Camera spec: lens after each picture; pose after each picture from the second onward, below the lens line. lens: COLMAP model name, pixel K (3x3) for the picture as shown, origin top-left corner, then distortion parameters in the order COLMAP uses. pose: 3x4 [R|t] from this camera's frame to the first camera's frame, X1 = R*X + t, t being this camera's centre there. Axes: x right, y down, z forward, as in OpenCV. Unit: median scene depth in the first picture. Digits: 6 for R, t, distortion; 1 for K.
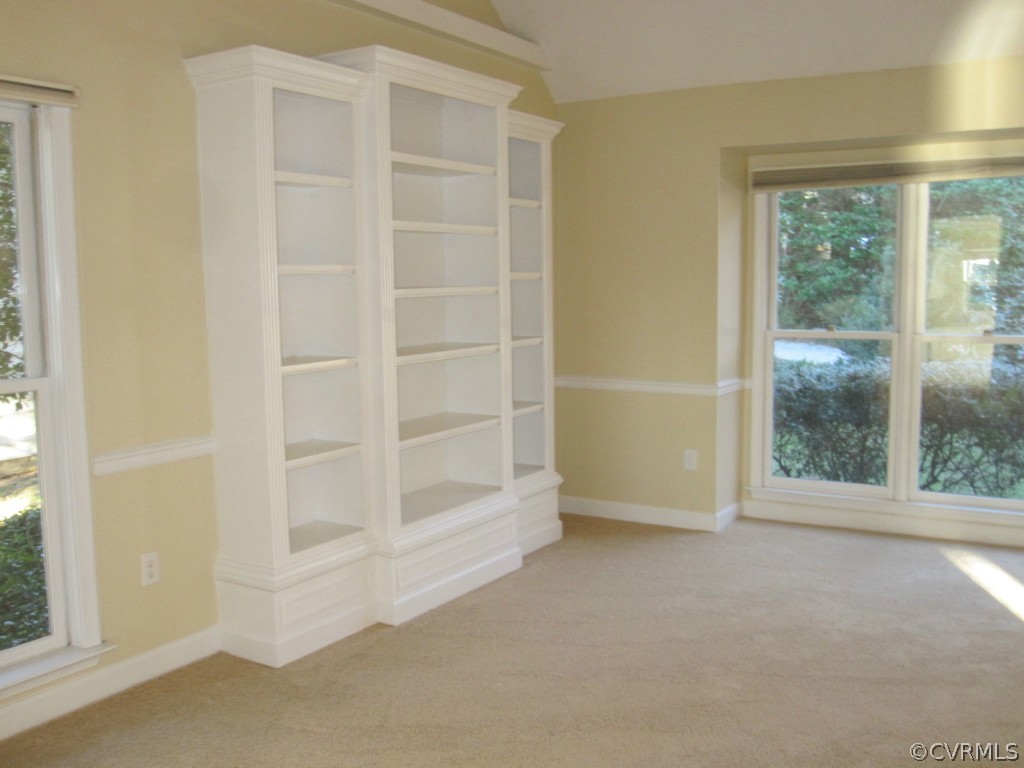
lens RADIAL K [[1009.7, 0, 512.0], [0, 1009.7, 384.0], [0, 0, 1]] dist [-0.058275, 0.020443]
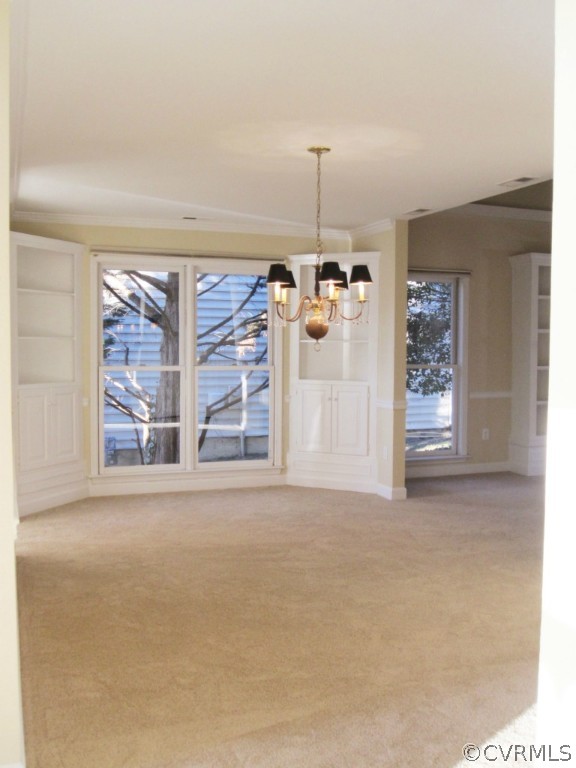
lens RADIAL K [[757.3, 0, 288.0], [0, 757.3, 384.0], [0, 0, 1]] dist [-0.058275, 0.020443]
pose [[0.791584, 0.046732, -0.609271, 0.439524], [-0.077423, 0.996706, -0.024142, 0.123077], [0.606136, 0.066282, 0.792595, -0.934167]]
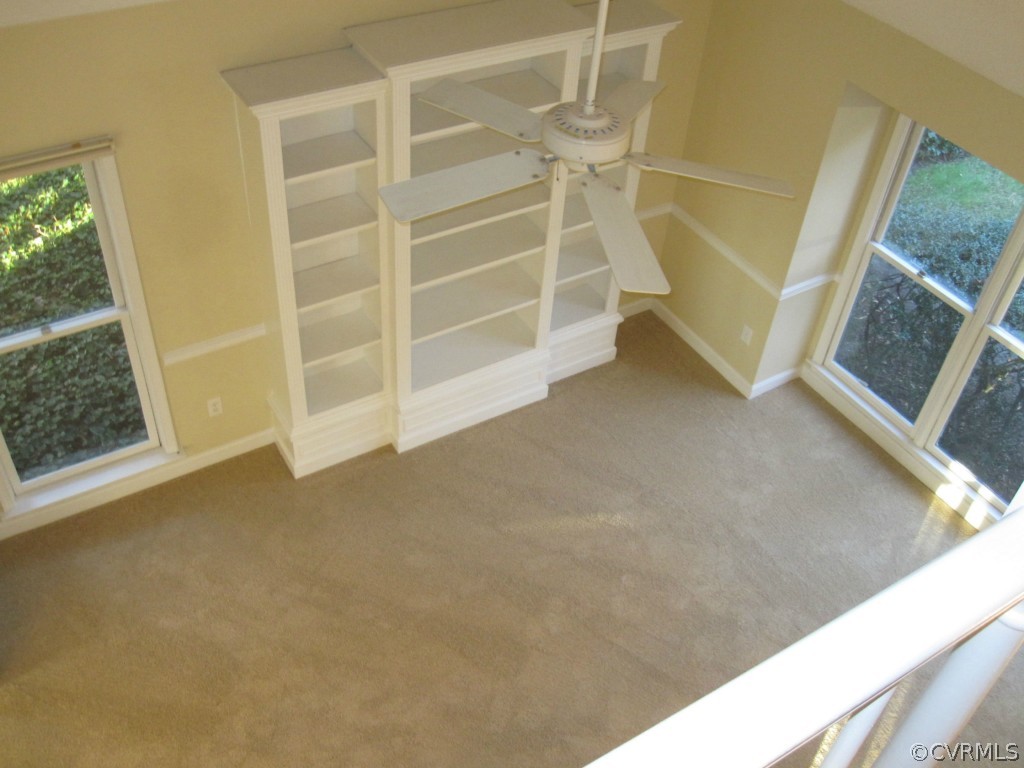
lens RADIAL K [[1009.7, 0, 512.0], [0, 1009.7, 384.0], [0, 0, 1]] dist [-0.058275, 0.020443]
pose [[0.892520, 0.354121, -0.279296, 0.386660], [-0.127699, 0.792351, 0.596551, -0.699402], [0.432552, -0.496768, 0.752410, 0.079140]]
